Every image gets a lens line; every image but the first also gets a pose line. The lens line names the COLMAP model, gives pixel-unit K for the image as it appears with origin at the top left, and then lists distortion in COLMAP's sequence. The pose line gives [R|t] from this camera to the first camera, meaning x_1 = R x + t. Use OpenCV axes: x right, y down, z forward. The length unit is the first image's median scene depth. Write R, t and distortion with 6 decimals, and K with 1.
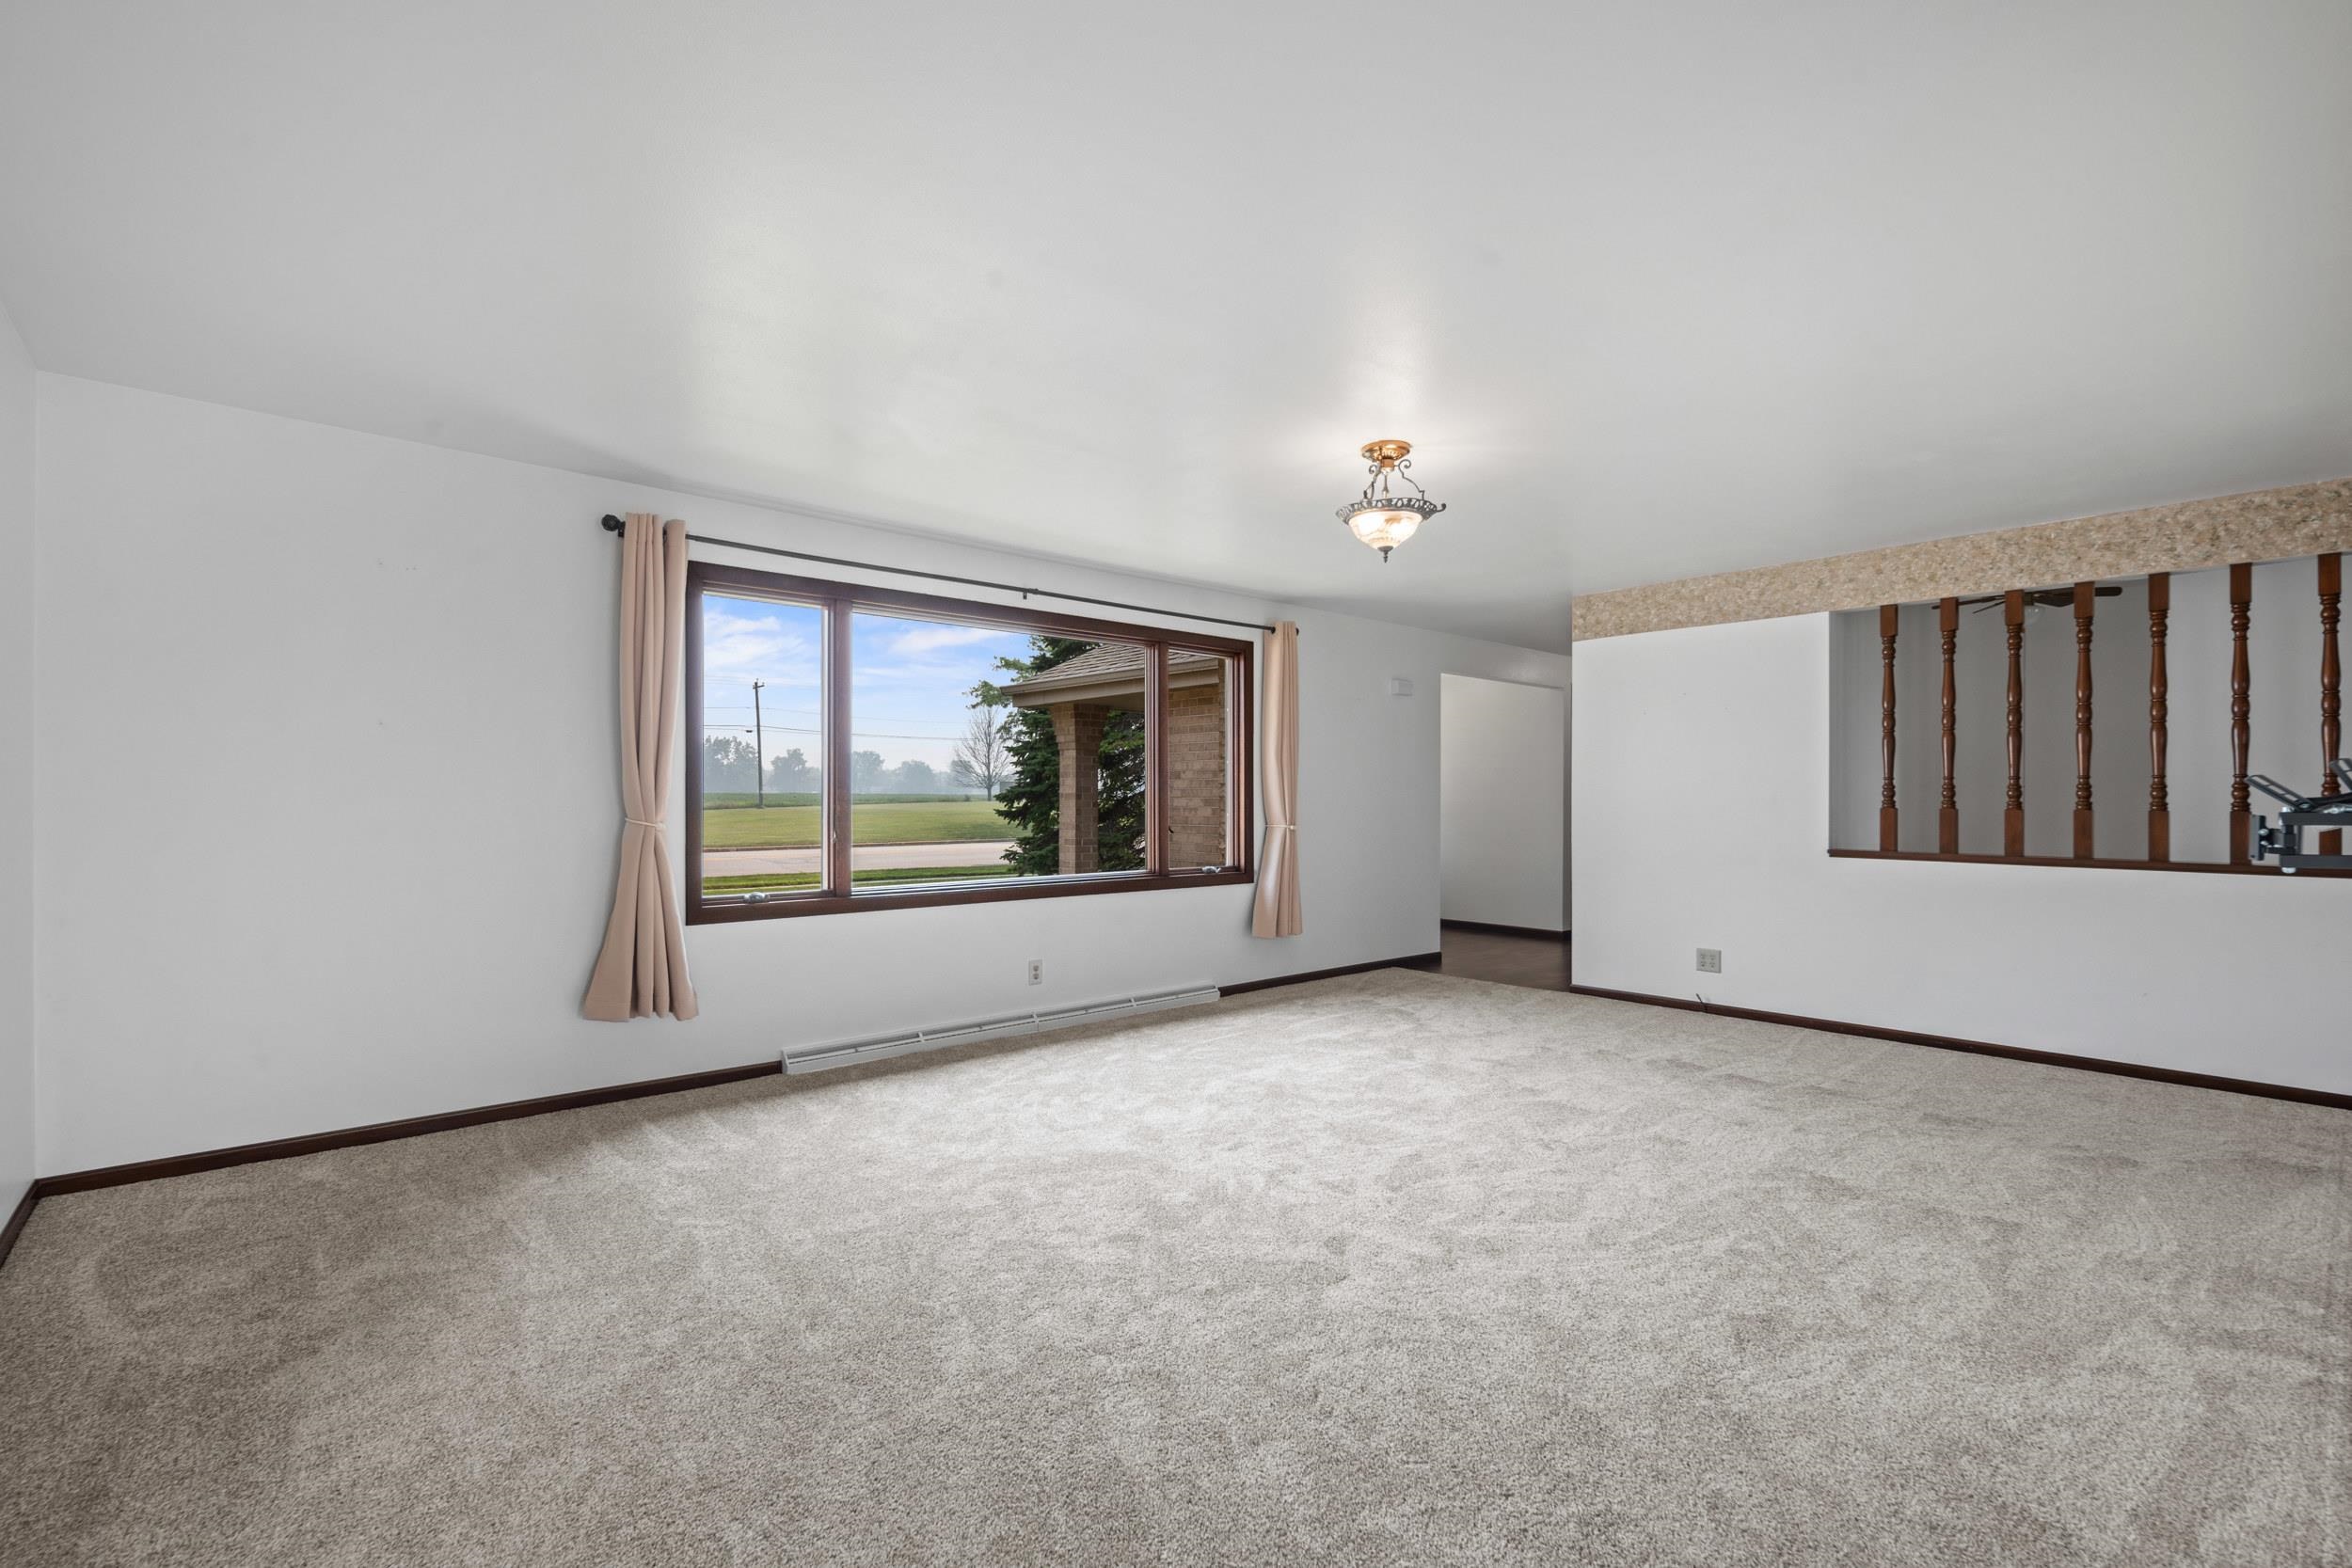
lens RADIAL K [[1027.8, 0, 1174.0], [0, 1027.8, 787.2], [0, 0, 1]] dist [0.006958, -0.003304]
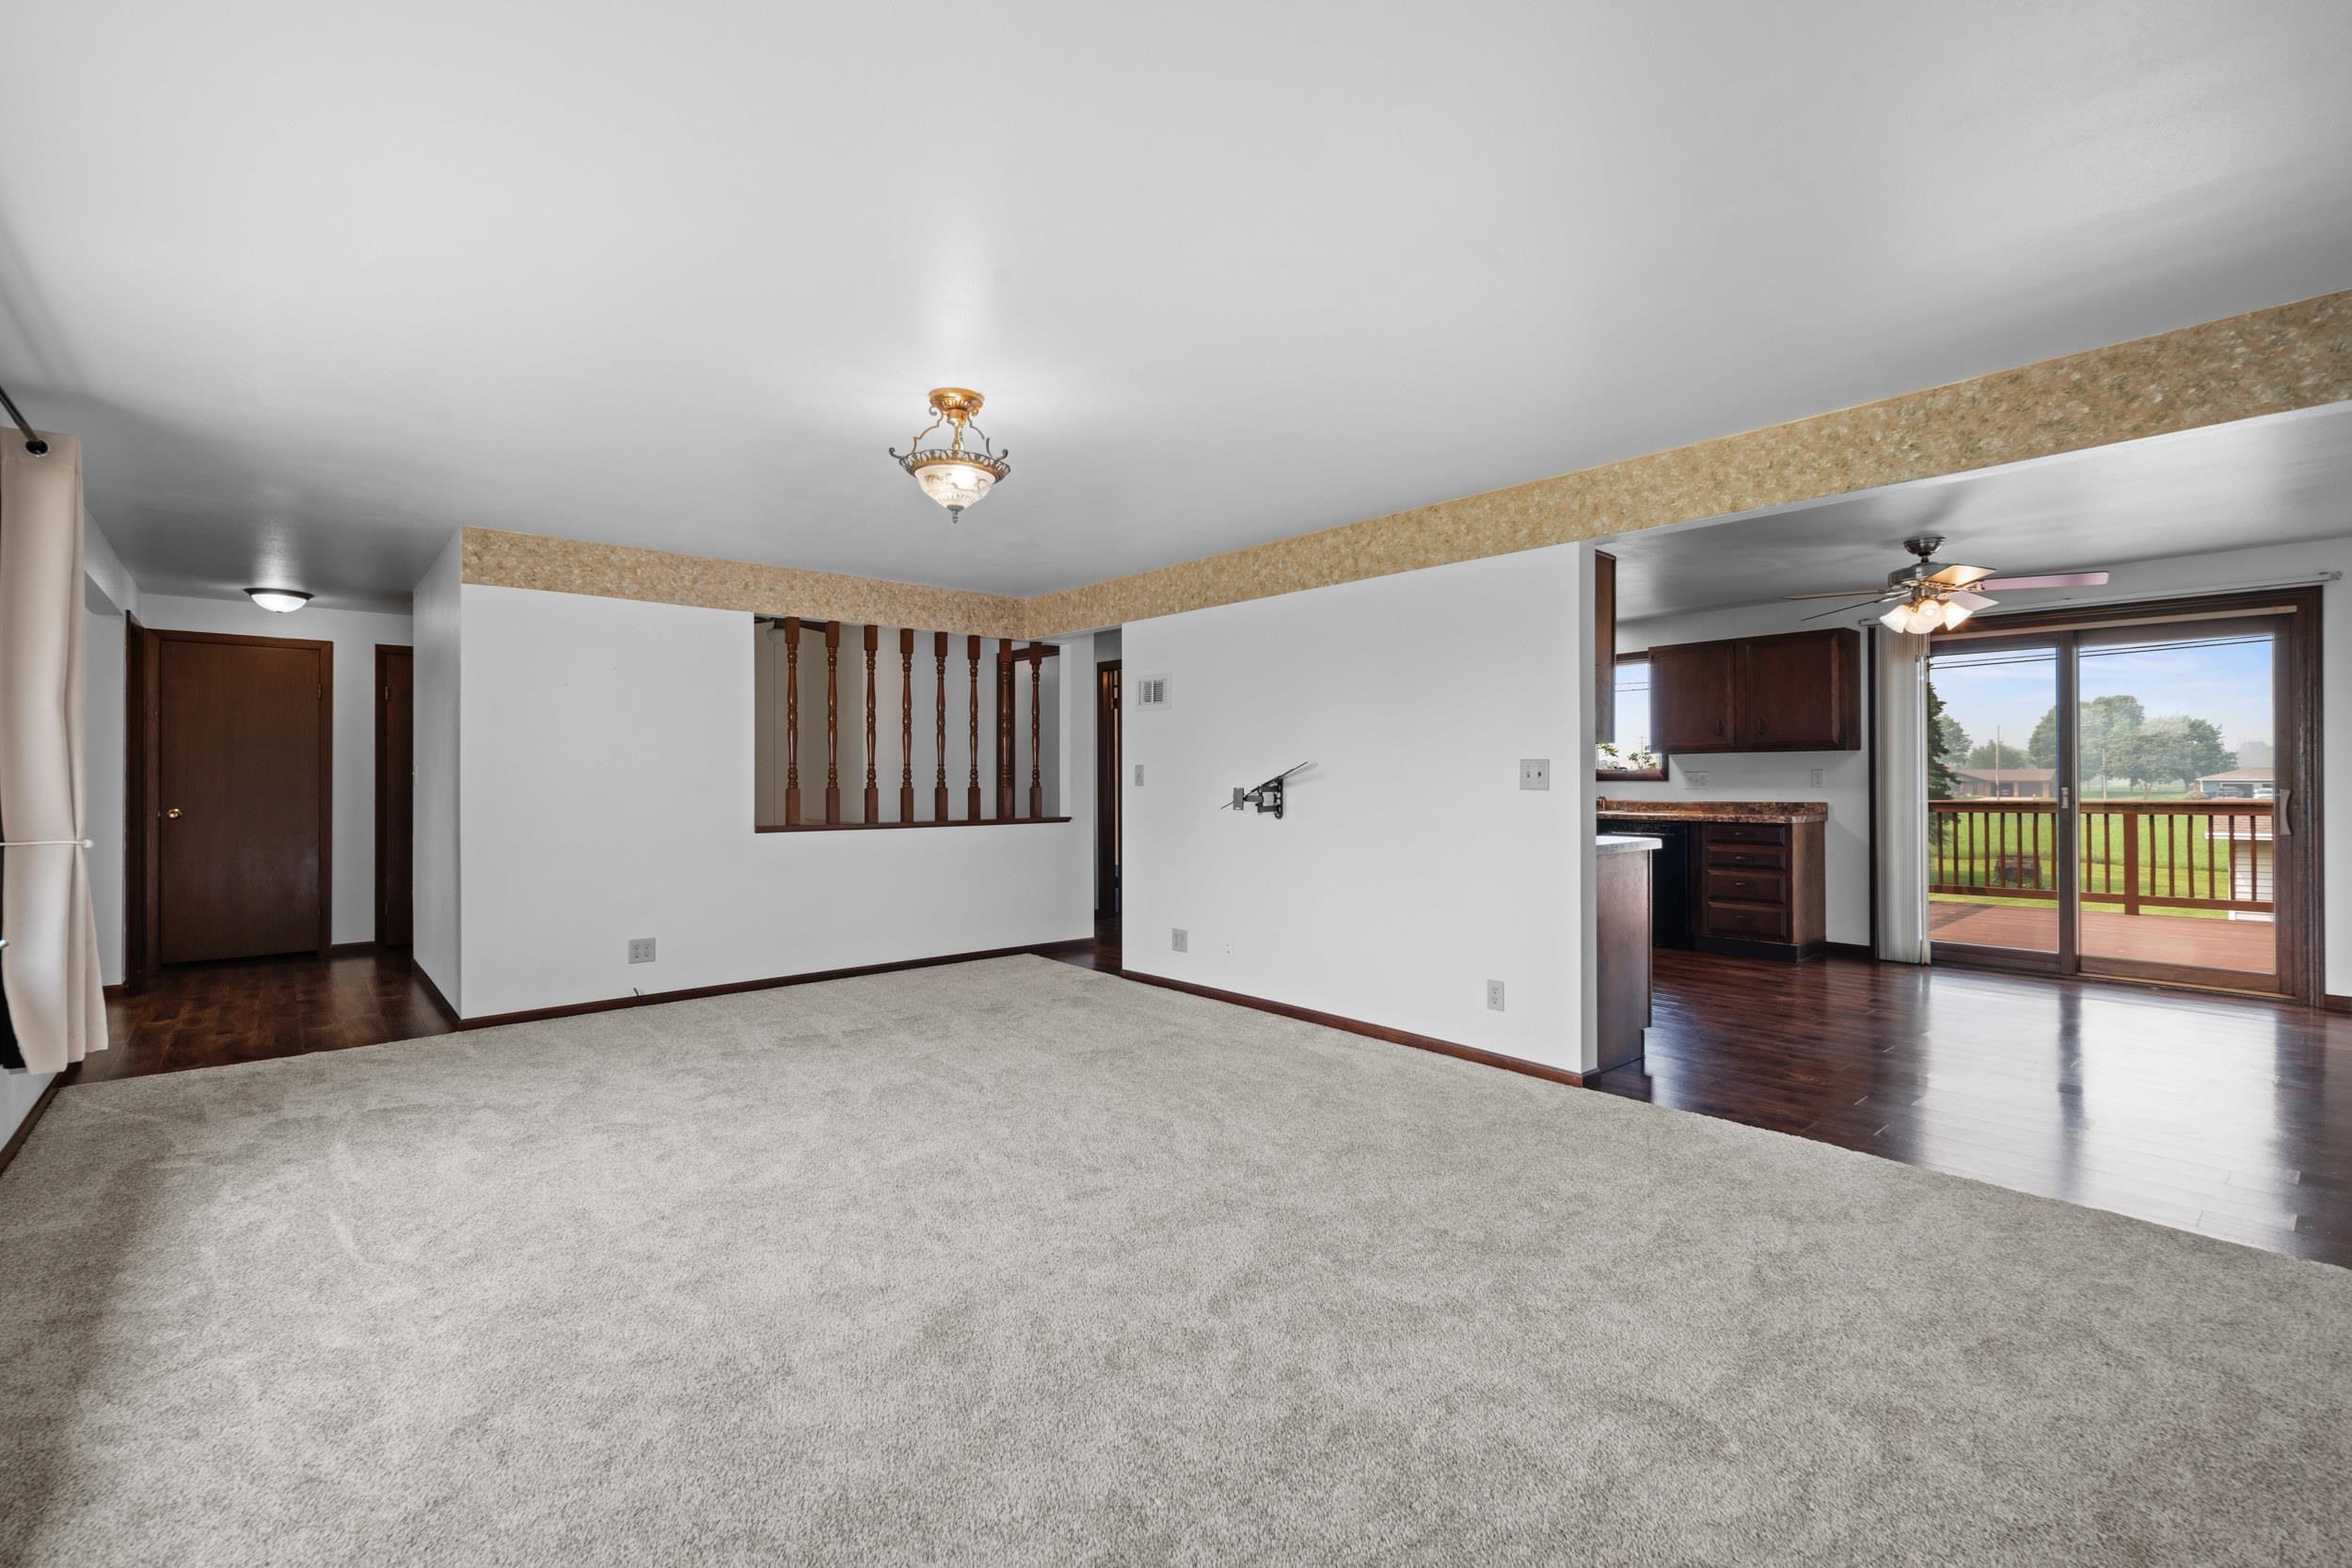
lens RADIAL K [[1027.8, 0, 1167.1], [0, 1027.8, 770.6], [0, 0, 1]] dist [0.006958, -0.003304]
pose [[0.008909, 0.003130, 0.999955, -0.543249], [-0.007270, 0.999969, -0.003065, 0.000008], [-0.999934, -0.007242, 0.008932, 0.628686]]
